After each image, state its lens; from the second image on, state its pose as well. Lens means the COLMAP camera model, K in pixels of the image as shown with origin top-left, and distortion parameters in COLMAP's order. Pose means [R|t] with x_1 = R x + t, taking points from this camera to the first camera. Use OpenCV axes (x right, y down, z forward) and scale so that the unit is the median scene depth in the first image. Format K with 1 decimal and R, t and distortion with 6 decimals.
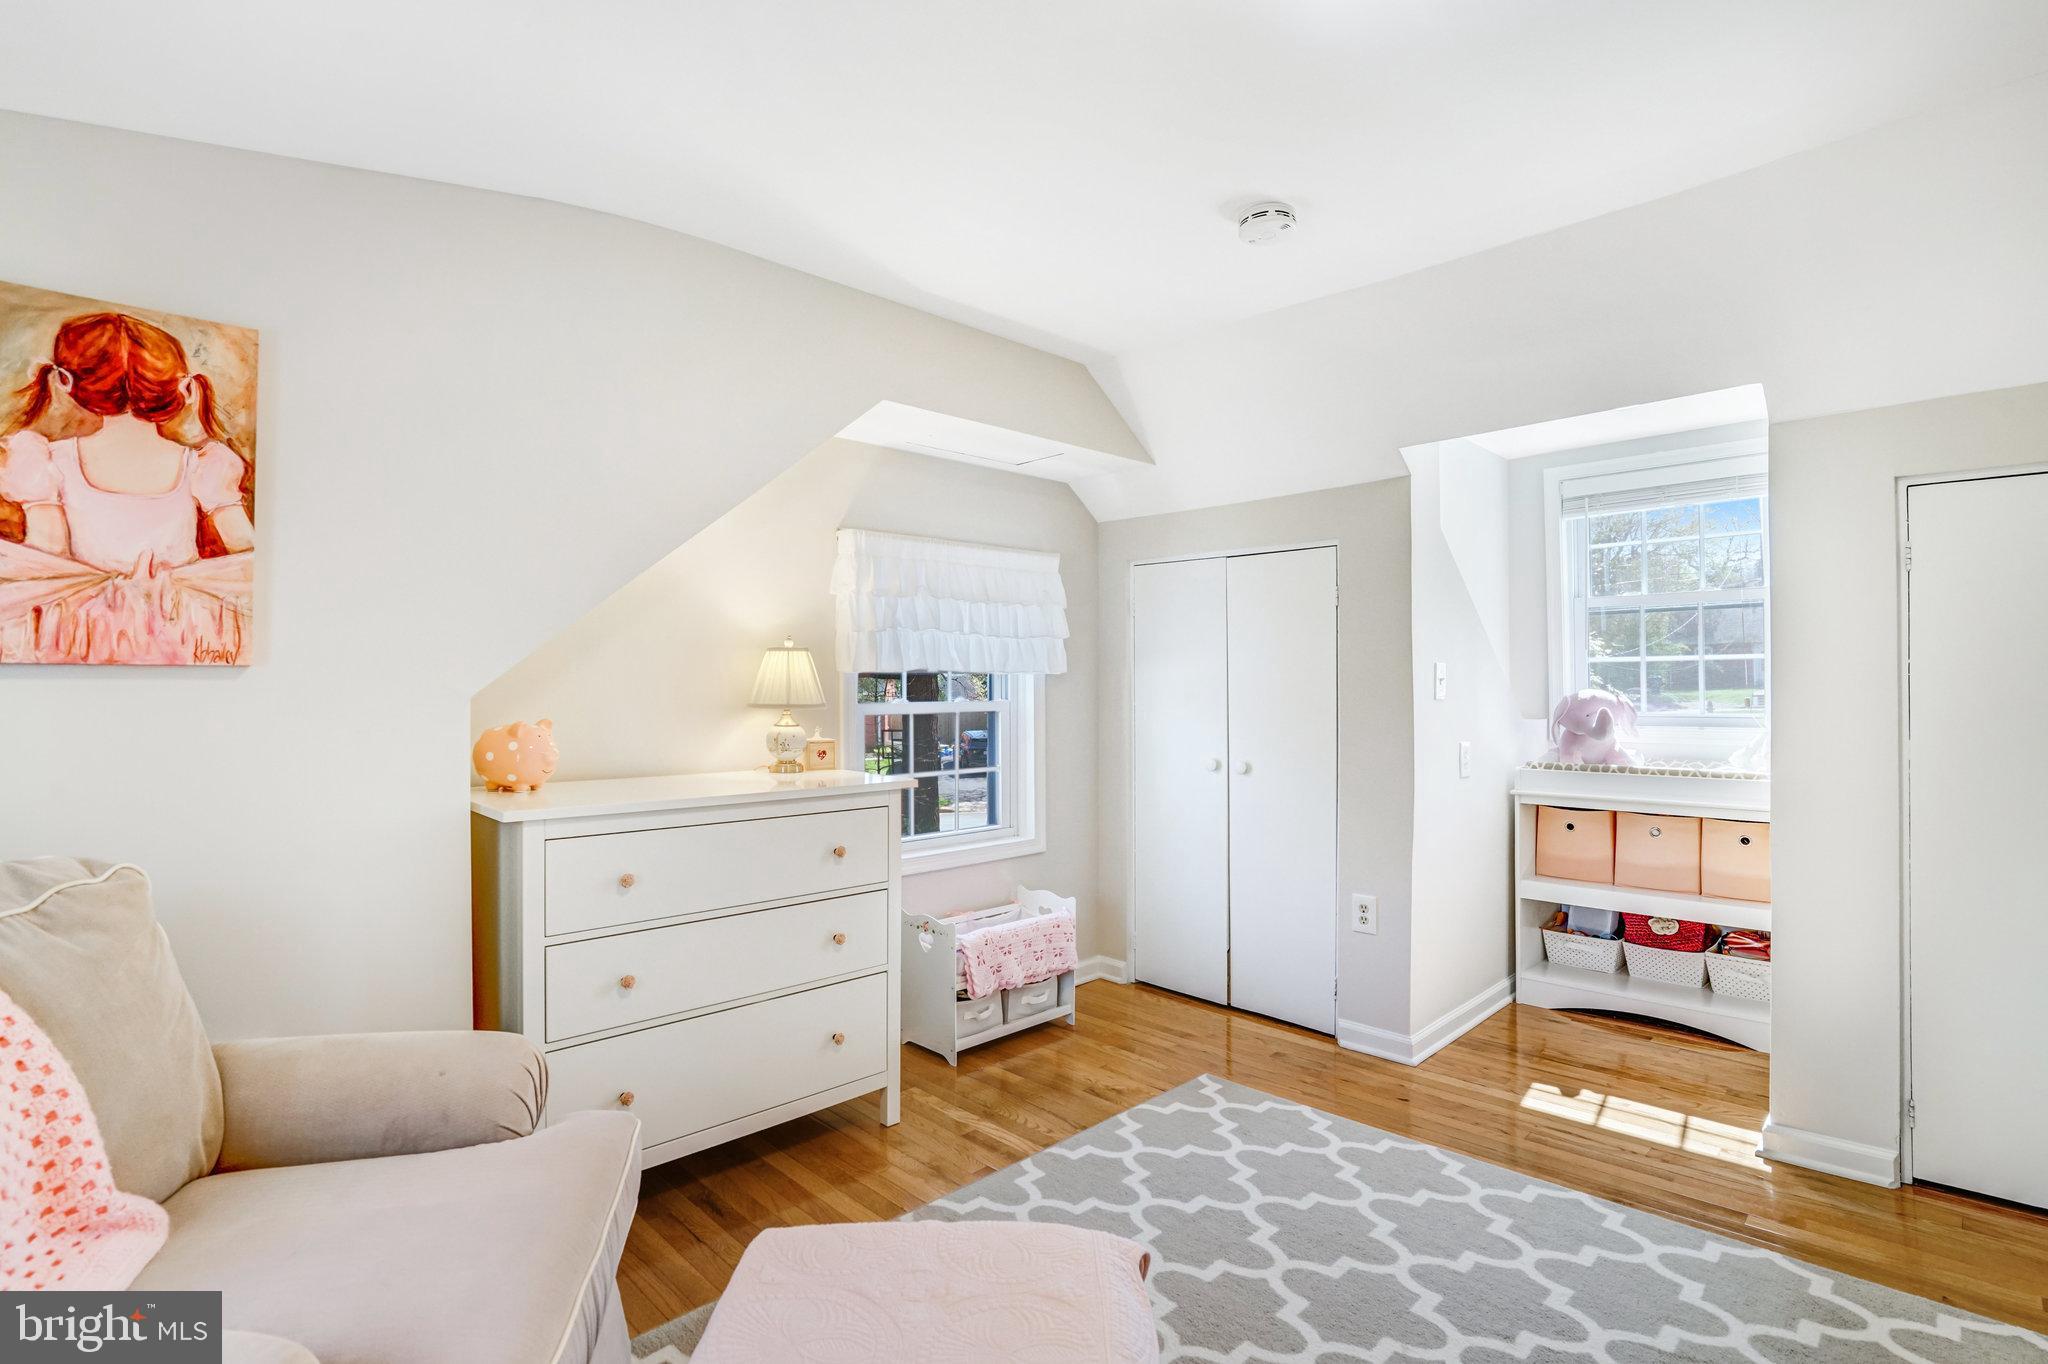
lens RADIAL K [[978.6, 0, 1019.7], [0, 978.6, 680.1], [0, 0, 1]] dist [-0.049786, 0.018396]
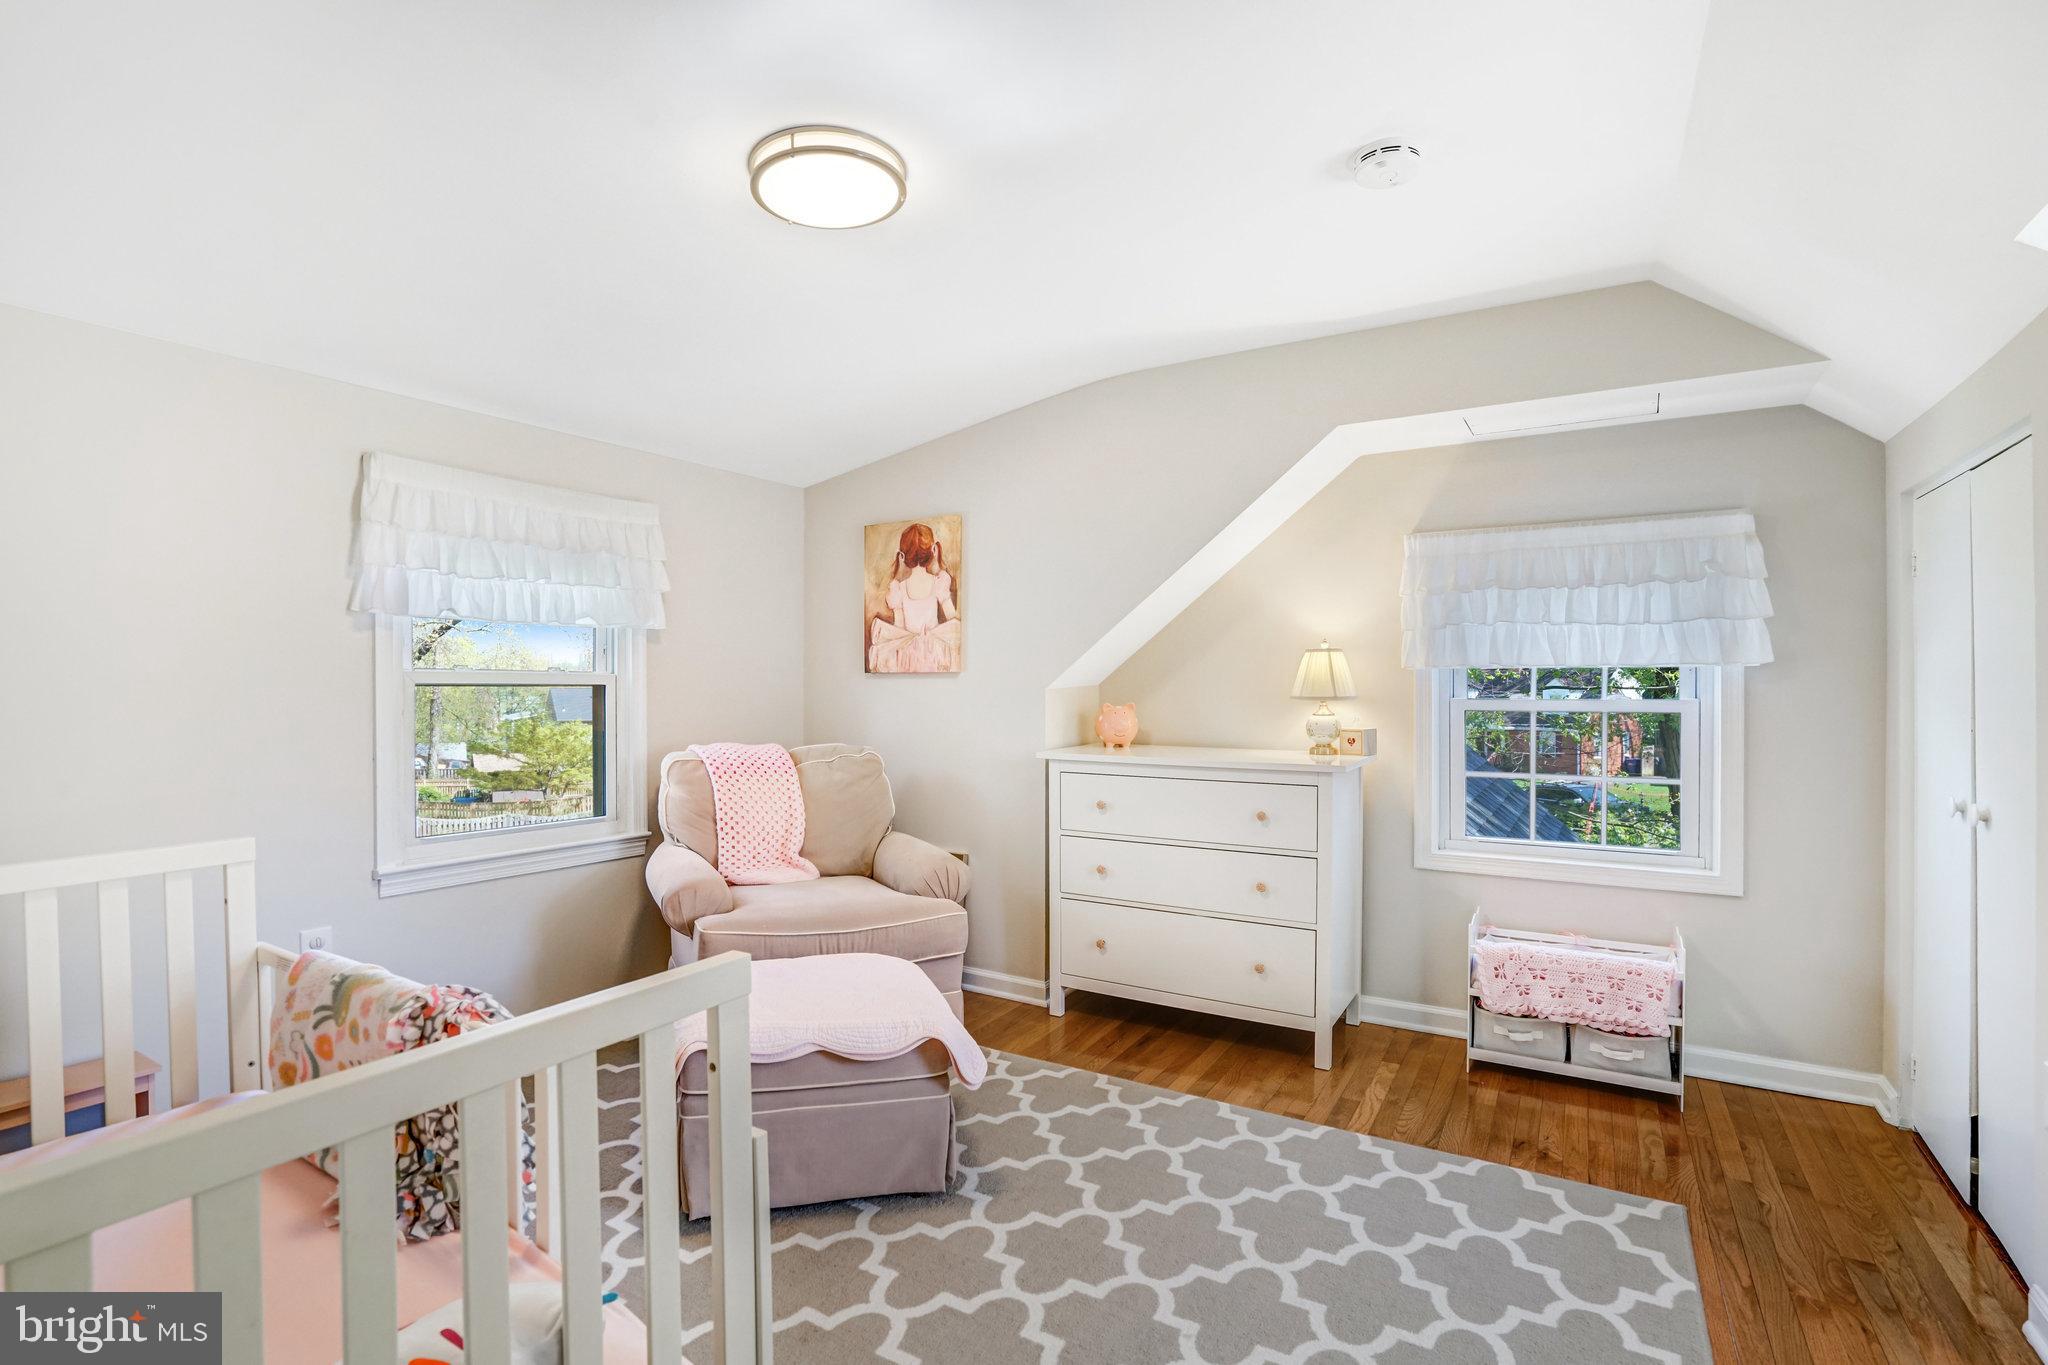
lens RADIAL K [[978.6, 0, 1012.5], [0, 978.6, 680.5], [0, 0, 1]] dist [-0.049786, 0.018396]
pose [[0.249872, 0.002527, -0.968276, 0.923170], [0.006529, 0.999969, 0.004294, -0.003079], [0.968257, -0.007395, 0.249848, 0.390760]]
